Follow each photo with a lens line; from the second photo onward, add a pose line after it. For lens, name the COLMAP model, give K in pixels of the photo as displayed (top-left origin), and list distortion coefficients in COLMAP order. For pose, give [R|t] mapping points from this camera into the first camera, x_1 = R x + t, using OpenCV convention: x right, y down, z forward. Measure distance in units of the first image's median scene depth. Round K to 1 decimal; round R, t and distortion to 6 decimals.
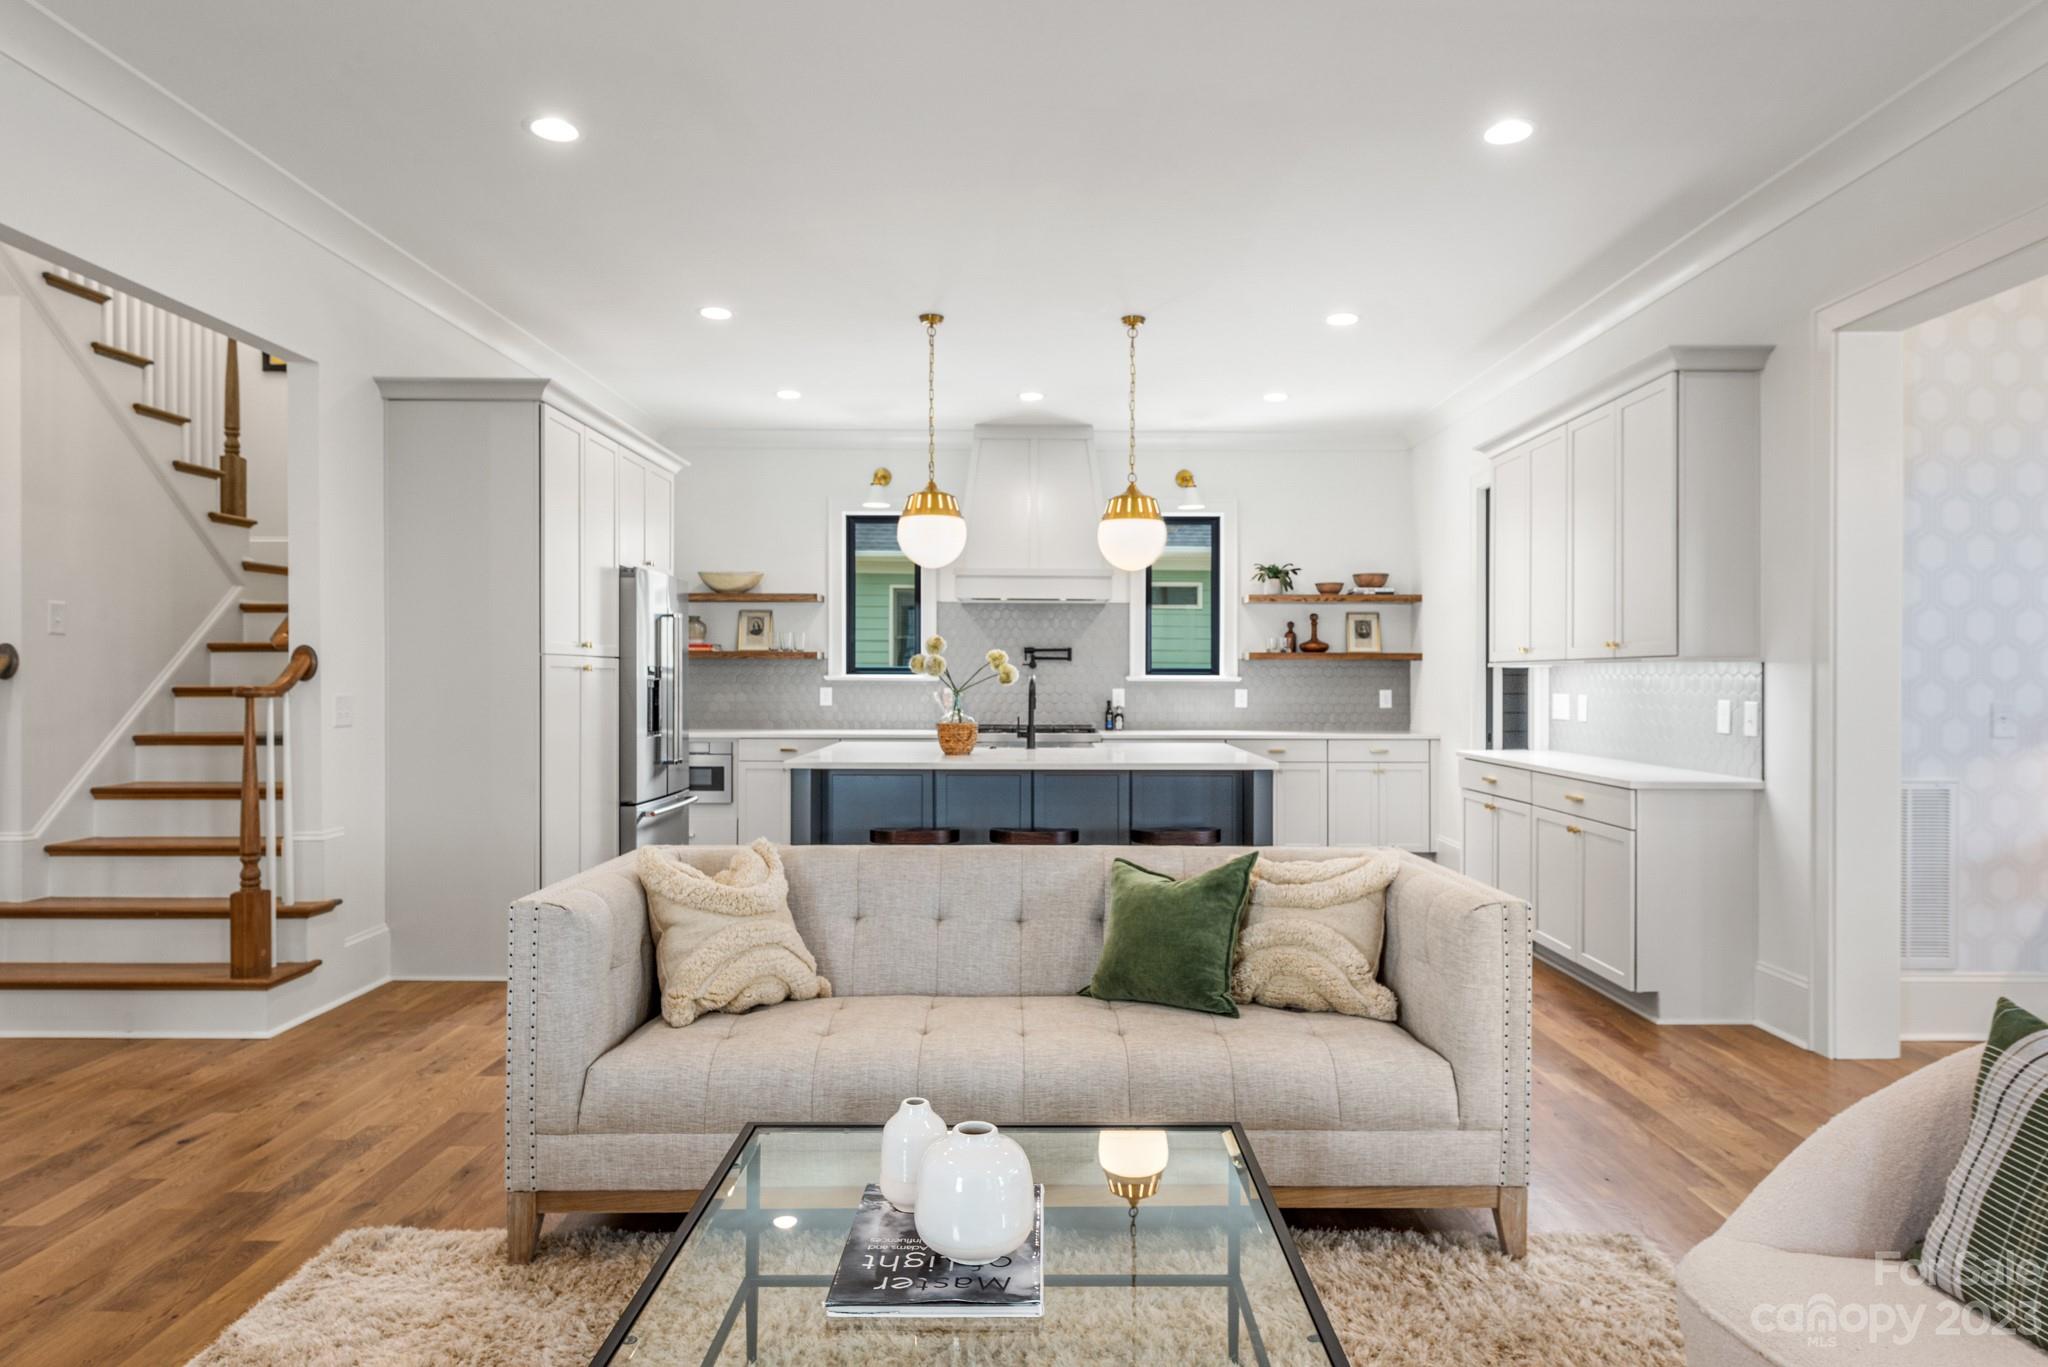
lens RADIAL K [[1214.4, 0, 1024.0], [0, 1214.4, 683.5], [0, 0, 1]] dist [0.002841, 0.000489]
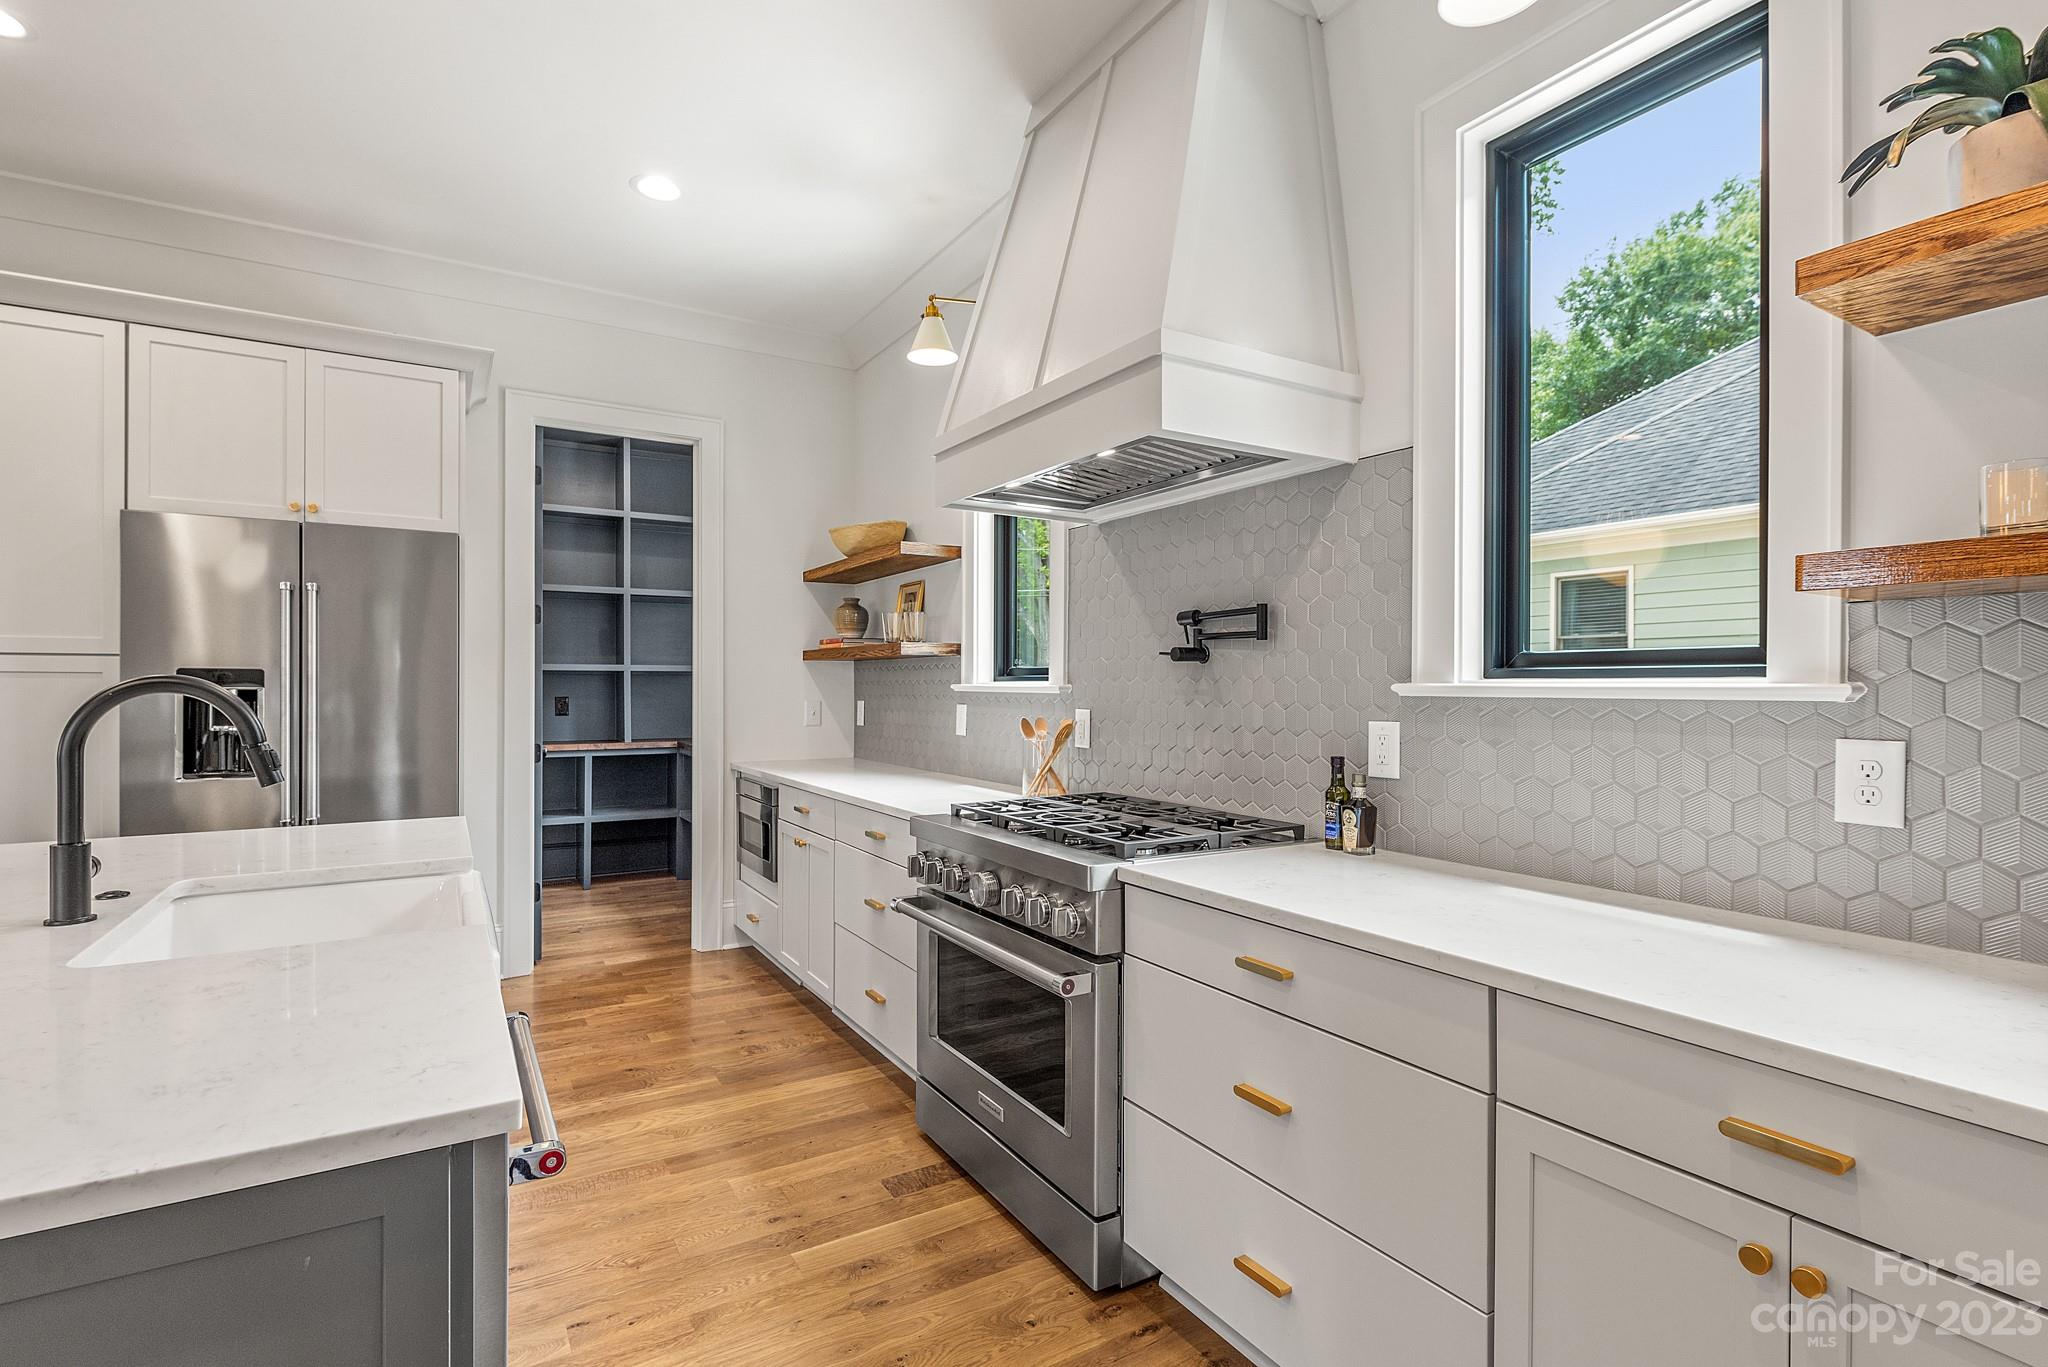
lens RADIAL K [[976.5, 0, 1024.0], [0, 976.5, 683.5], [0, 0, 1]] dist [0.000885, 0.000140]
pose [[0.527718, -0.004089, -0.849410, 0.247933], [-0.001431, 0.999983, -0.005703, -0.003918], [0.849419, 0.004225, 0.527703, 0.793628]]
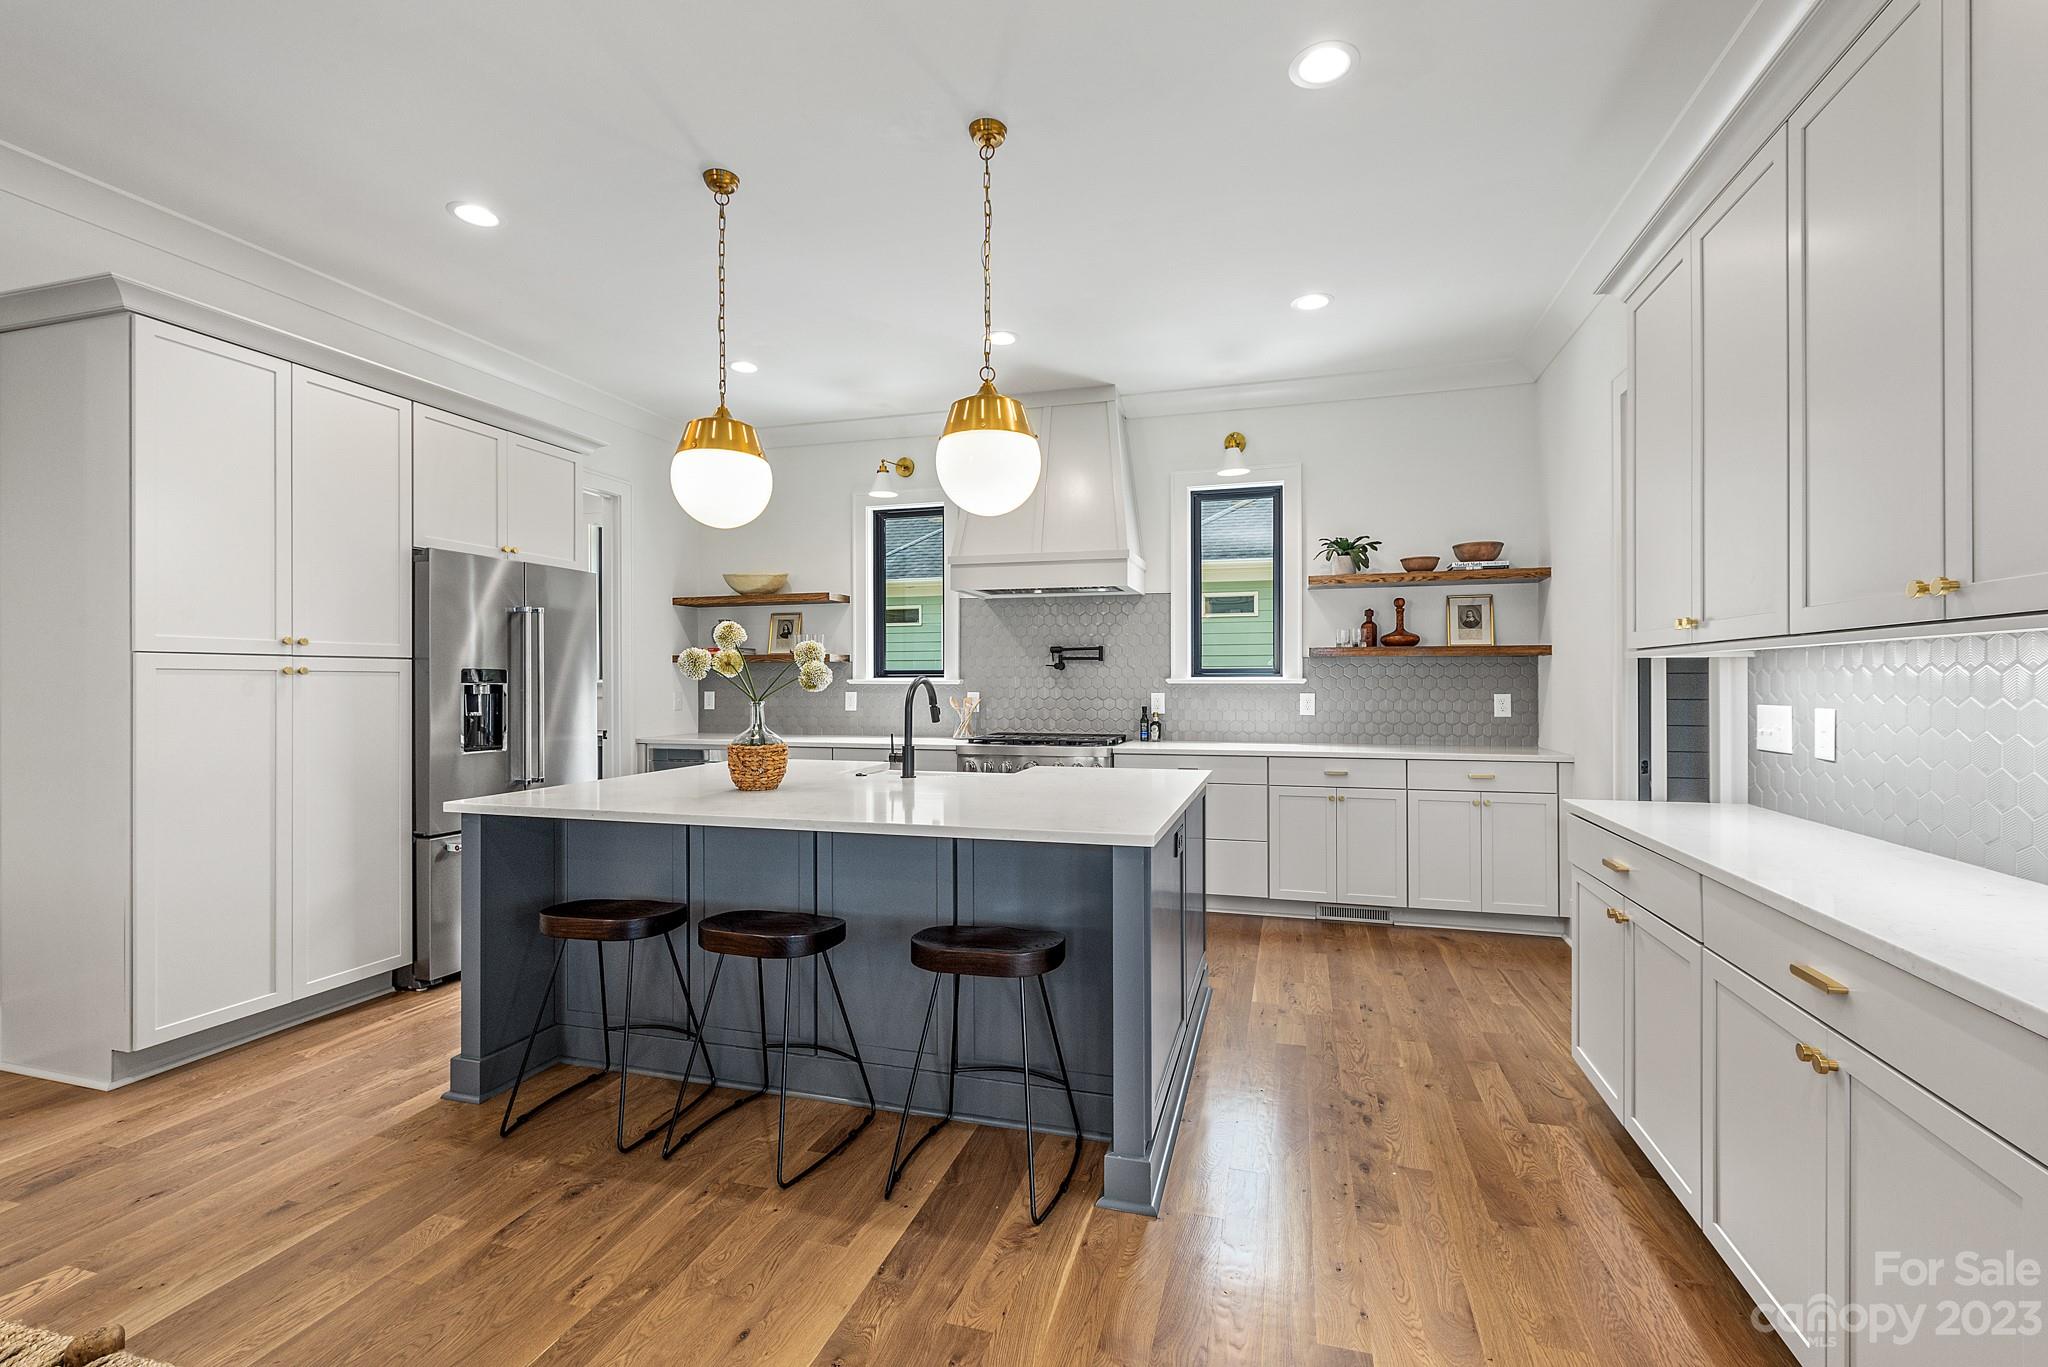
lens RADIAL K [[895.4, 0, 1024.0], [0, 895.4, 683.5], [0, 0, 1]] dist [0.012937, -0.000359]
pose [[0.961762, -0.003938, -0.273860, 0.162140], [0.003316, 0.999991, -0.002735, -0.000808], [0.273868, 0.001722, 0.961766, 0.366729]]
